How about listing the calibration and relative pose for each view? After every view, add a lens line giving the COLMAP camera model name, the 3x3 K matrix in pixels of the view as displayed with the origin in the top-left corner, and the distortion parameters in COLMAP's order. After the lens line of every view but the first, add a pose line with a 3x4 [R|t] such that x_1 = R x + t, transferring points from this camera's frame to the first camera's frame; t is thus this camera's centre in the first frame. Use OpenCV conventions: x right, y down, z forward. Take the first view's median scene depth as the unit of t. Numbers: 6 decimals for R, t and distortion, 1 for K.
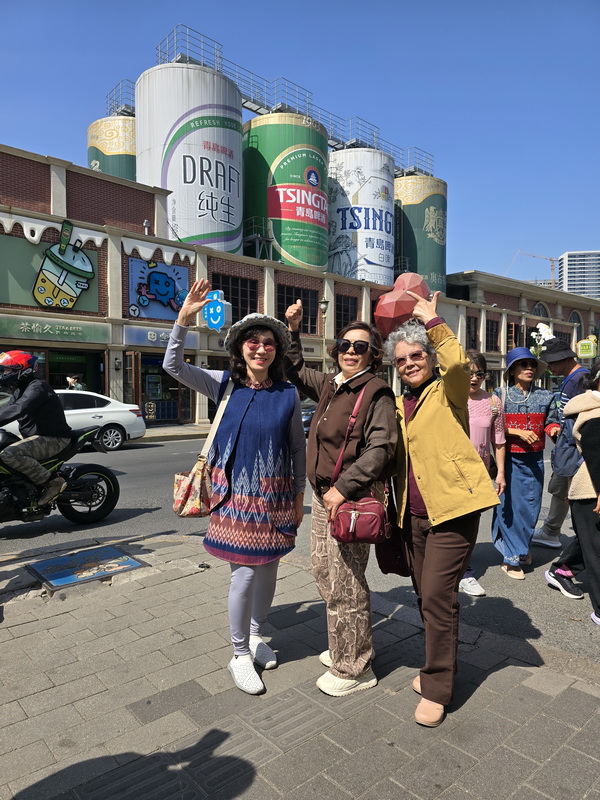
lens RADIAL K [[566.8, 0, 300.0], [0, 566.8, 400.0], [0, 0, 1]] dist [0.033539, -0.004876]
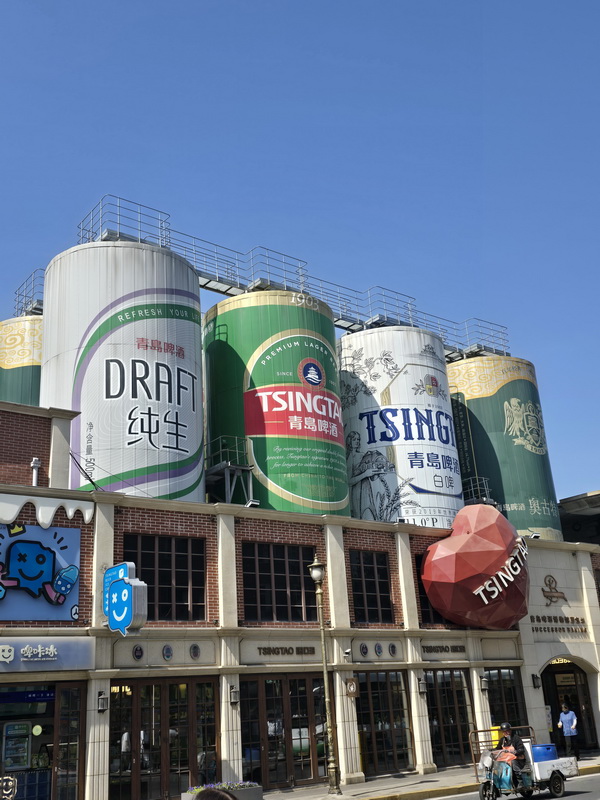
lens RADIAL K [[838.8, 0, 300.0], [0, 838.8, 400.0], [0, 0, 1]] dist [0.173338, -0.017478]
pose [[0.992224, -0.079998, -0.095349, 0.100368], [0.043693, 0.941207, -0.334992, -0.033609], [0.116541, 0.328221, 0.937384, 0.090889]]
